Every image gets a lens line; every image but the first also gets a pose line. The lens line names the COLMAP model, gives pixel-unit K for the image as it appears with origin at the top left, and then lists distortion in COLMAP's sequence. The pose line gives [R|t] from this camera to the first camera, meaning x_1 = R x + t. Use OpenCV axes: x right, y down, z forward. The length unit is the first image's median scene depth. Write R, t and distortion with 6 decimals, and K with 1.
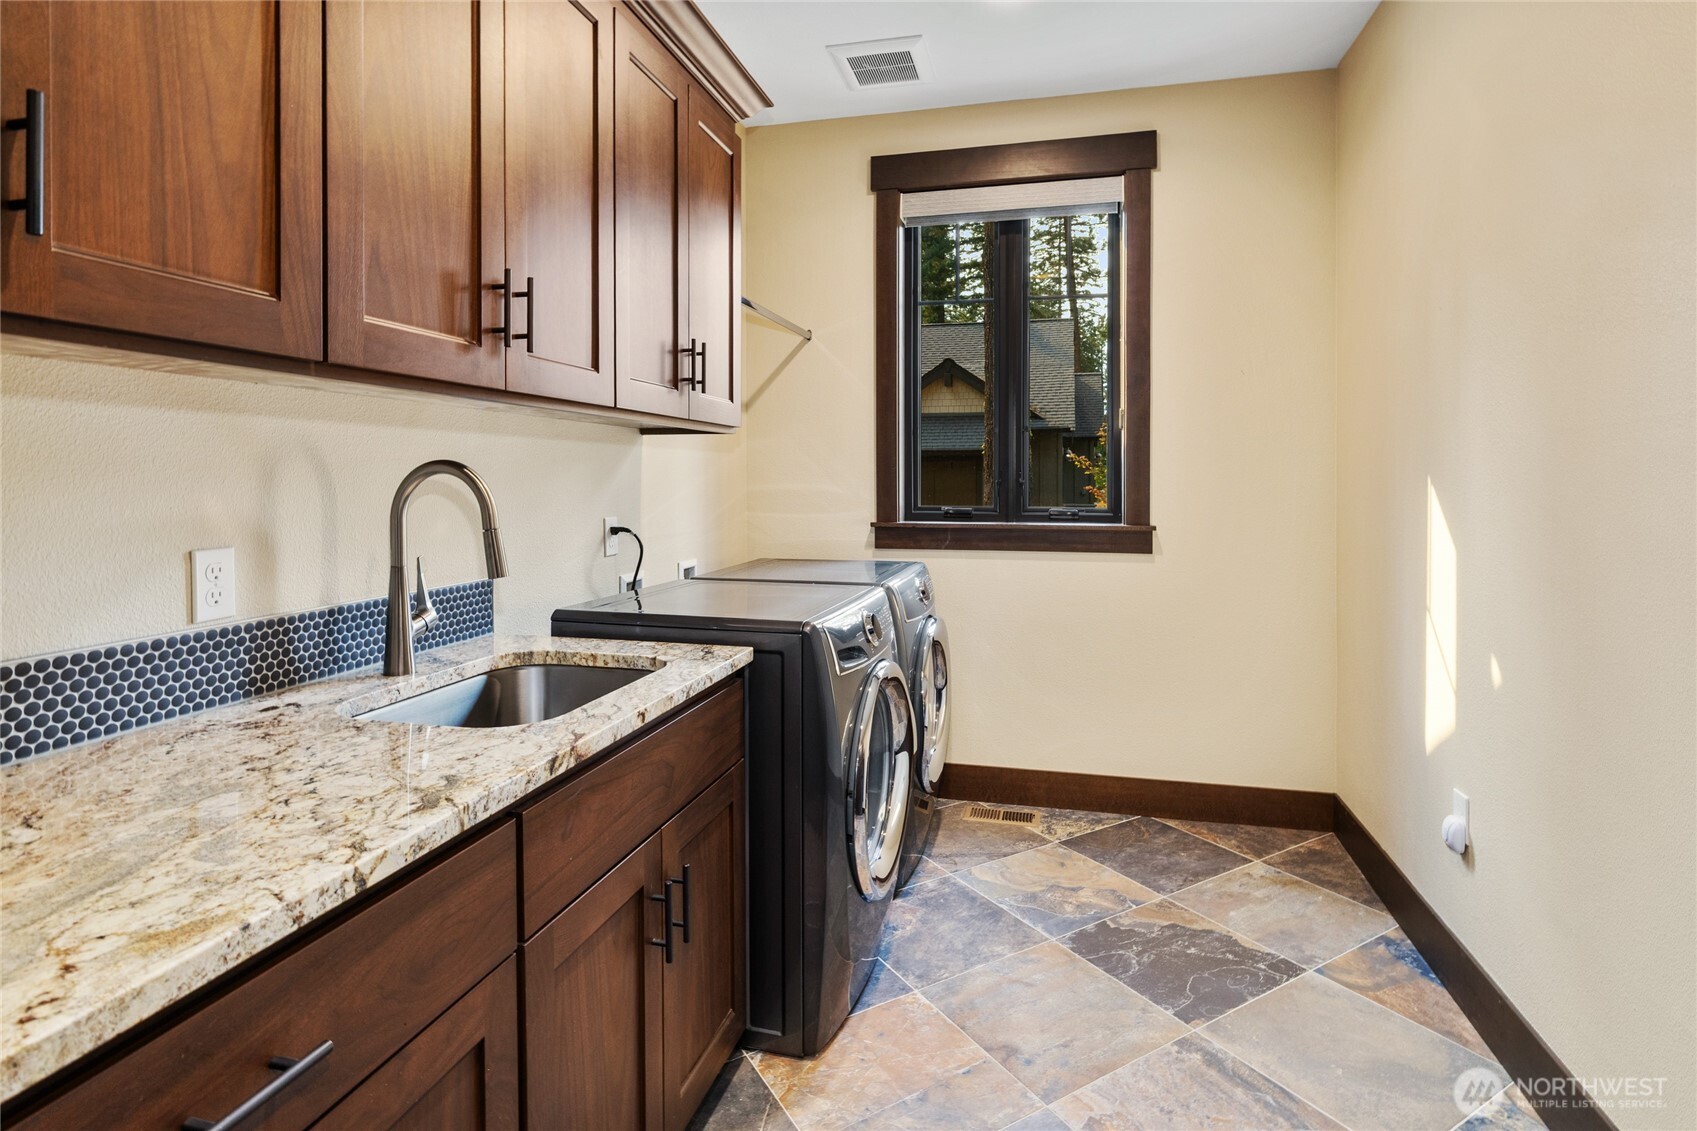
lens RADIAL K [[872.0, 0, 851.1], [0, 872.0, 480.3], [0, 0, 1]] dist [-0.001415, 0.000066]
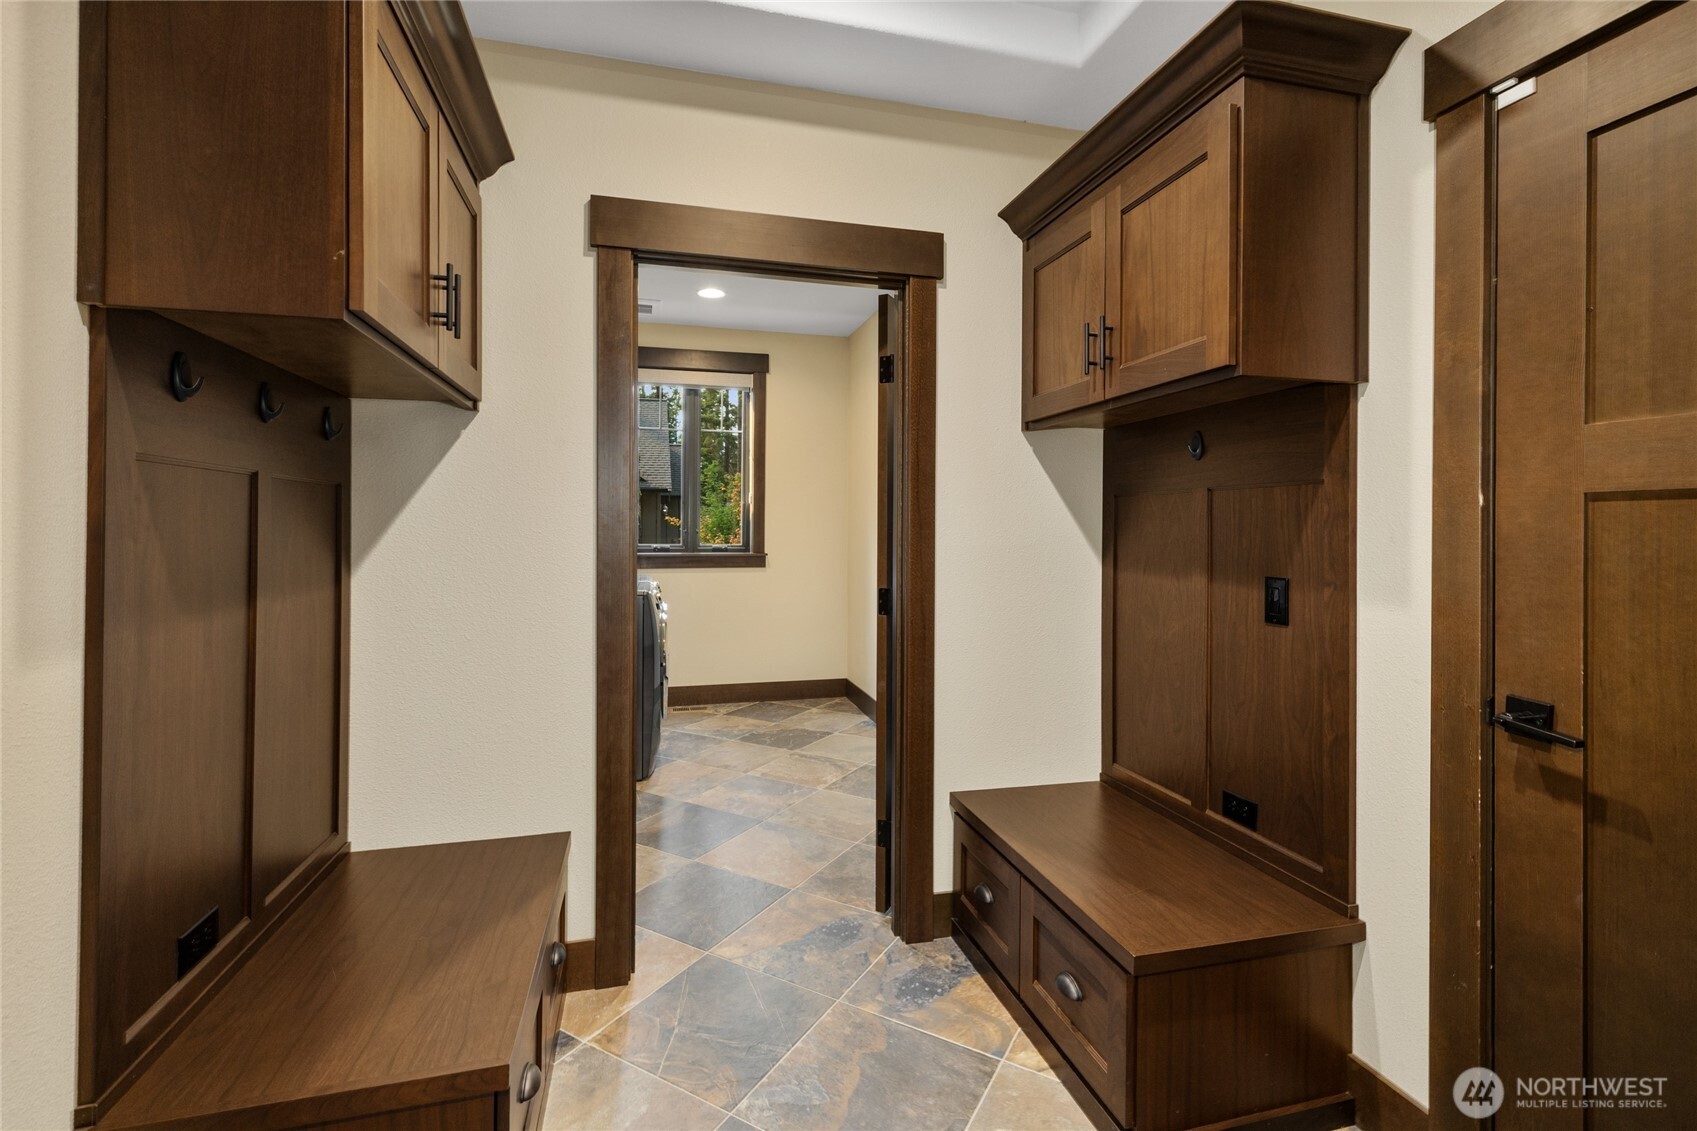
lens RADIAL K [[752.1, 0, 847.2], [0, 752.1, 527.5], [0, 0, 1]] dist [0.000012, -0.000003]
pose [[0.876919, 0.006240, 0.480598, -0.313181], [-0.004424, 0.999978, -0.004911, 0.000892], [-0.480619, 0.002181, 0.876927, -0.585690]]
